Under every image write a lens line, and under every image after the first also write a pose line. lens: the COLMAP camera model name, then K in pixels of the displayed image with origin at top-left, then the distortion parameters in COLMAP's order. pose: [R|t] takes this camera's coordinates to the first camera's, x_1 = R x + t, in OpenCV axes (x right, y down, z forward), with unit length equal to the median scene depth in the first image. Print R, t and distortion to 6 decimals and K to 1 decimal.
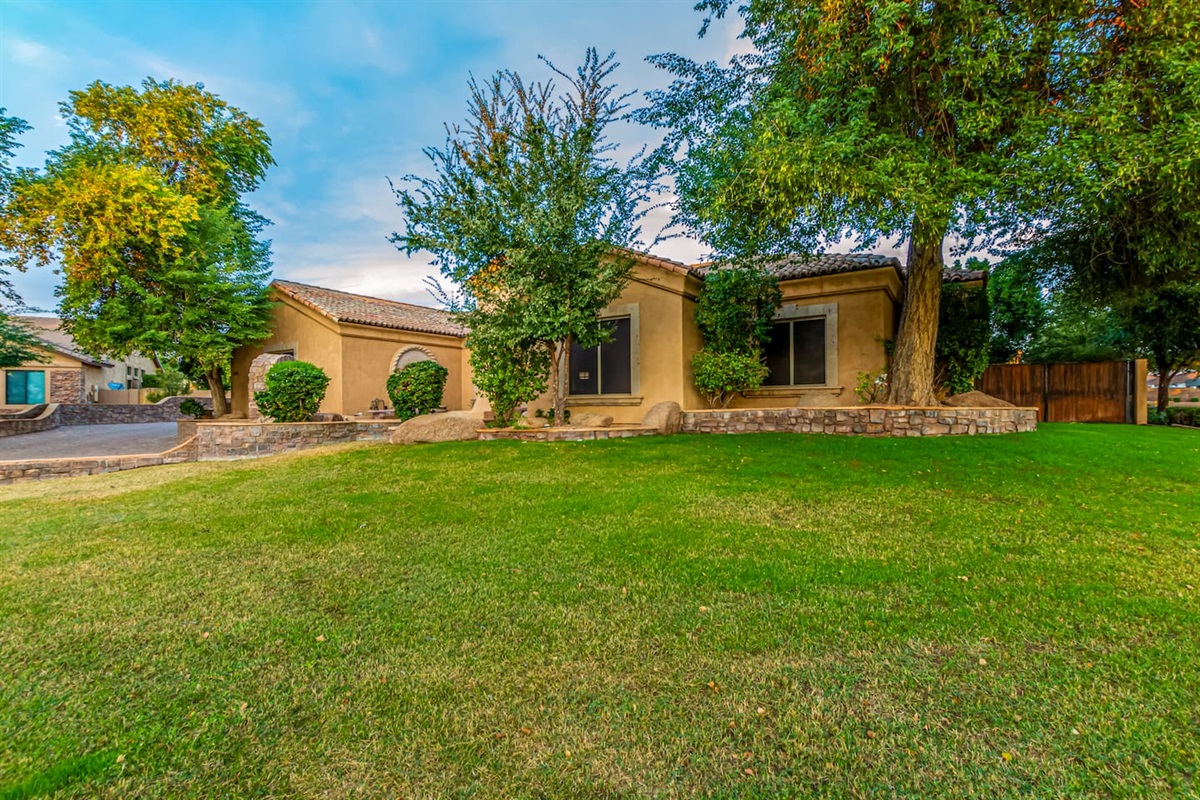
lens RADIAL K [[602.8, 0, 600.0], [0, 602.8, 400.0], [0, 0, 1]] dist [-0.000710, -0.000124]
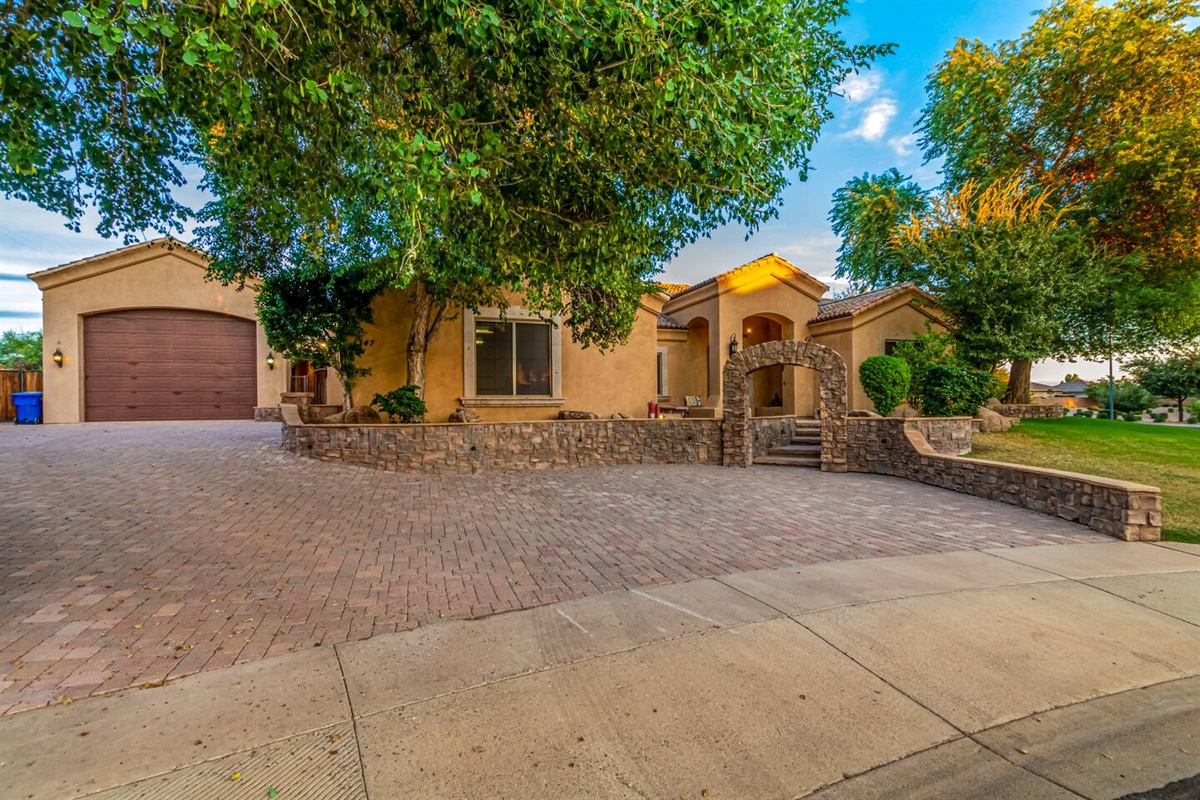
lens RADIAL K [[549.4, 0, 603.6], [0, 549.4, 405.2], [0, 0, 1]] dist [-0.001245, 0.000059]
pose [[0.618611, 0.006209, 0.785673, -1.731721], [-0.003046, 0.999980, -0.005504, 0.025722], [-0.785691, 0.001012, 0.618618, 0.901482]]
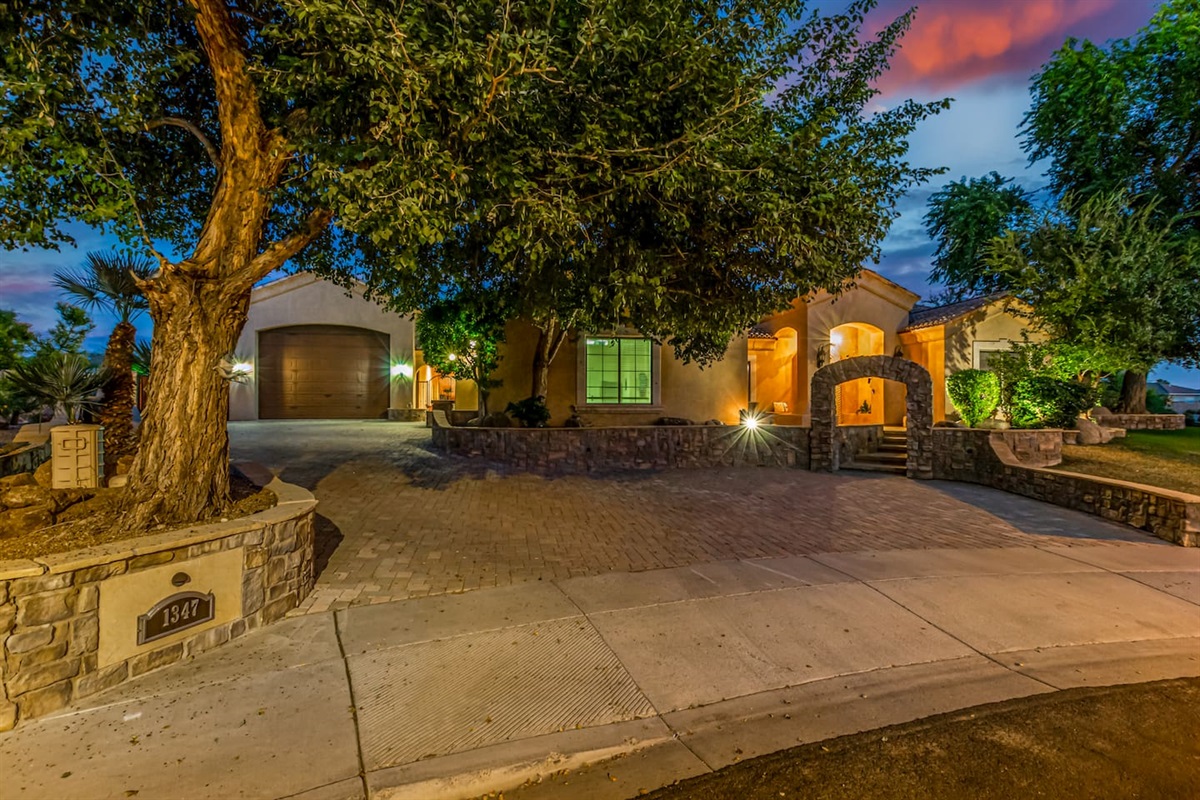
lens RADIAL K [[550.9, 0, 603.0], [0, 550.9, 402.7], [0, 0, 1]] dist [-0.000845, -0.000705]
pose [[0.725365, 0.015181, 0.688197, -1.868058], [-0.013268, 0.999879, -0.008073, 0.009746], [-0.688237, -0.003275, 0.725479, 0.838955]]
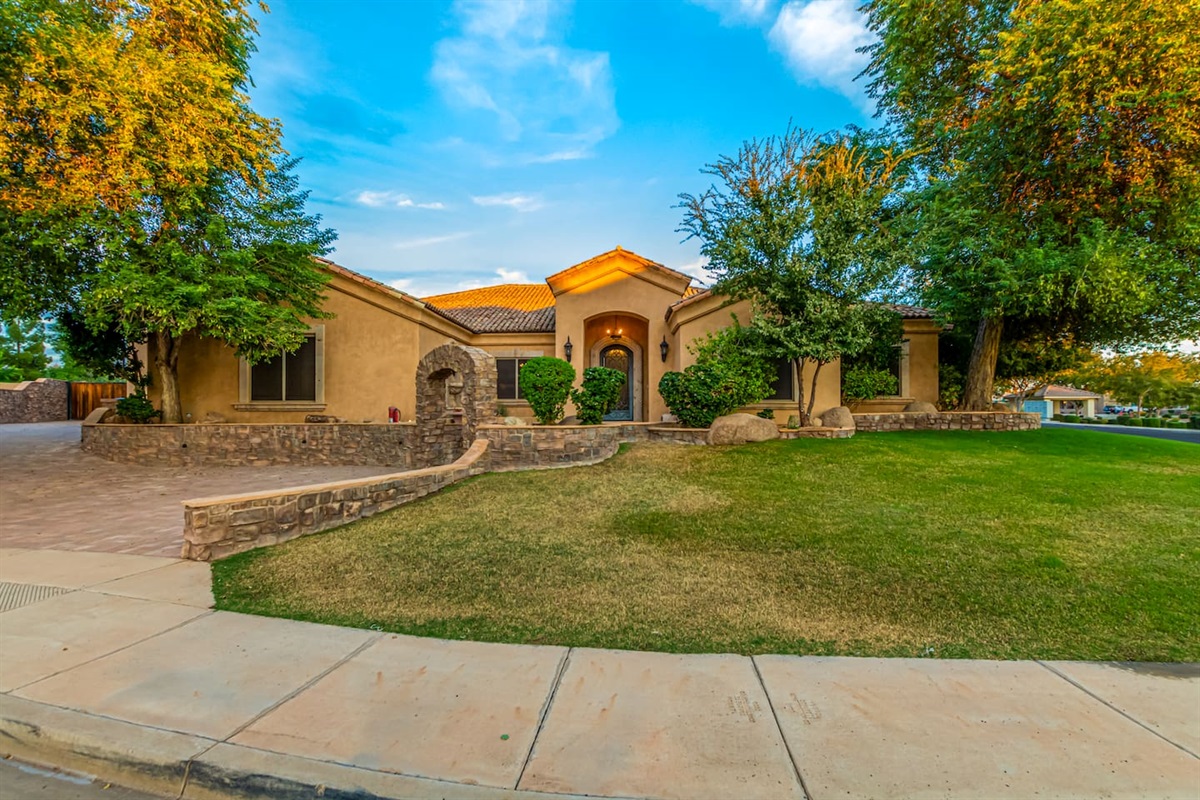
lens RADIAL K [[556.6, 0, 602.4], [0, 556.6, 410.2], [0, 0, 1]] dist [-0.000026, -0.000518]
pose [[0.855116, 0.008269, 0.518370, -1.000911], [-0.009842, 0.999952, 0.000283, 0.014130], [-0.518343, -0.005344, 0.855156, 0.257848]]
